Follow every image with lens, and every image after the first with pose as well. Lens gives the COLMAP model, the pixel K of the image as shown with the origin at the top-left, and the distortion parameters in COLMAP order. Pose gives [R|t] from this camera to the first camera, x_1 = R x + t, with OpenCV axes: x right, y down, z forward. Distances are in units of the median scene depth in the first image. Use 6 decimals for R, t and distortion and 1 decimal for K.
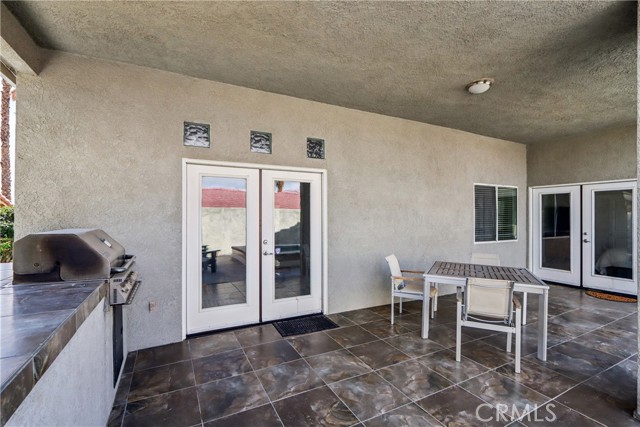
lens RADIAL K [[298.6, 0, 308.6], [0, 298.6, 215.5], [0, 0, 1]] dist [-0.014902, 0.002828]
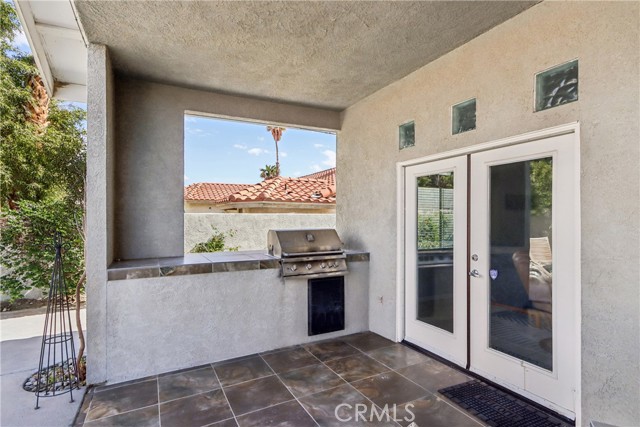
lens RADIAL K [[340.9, 0, 334.1], [0, 340.9, 216.5], [0, 0, 1]] dist [0.013241, 0.000459]
pose [[0.026998, -0.007758, -0.999605, 0.637907], [0.002725, 0.999967, -0.007687, -0.000998], [0.999632, -0.002517, 0.027018, 0.648426]]
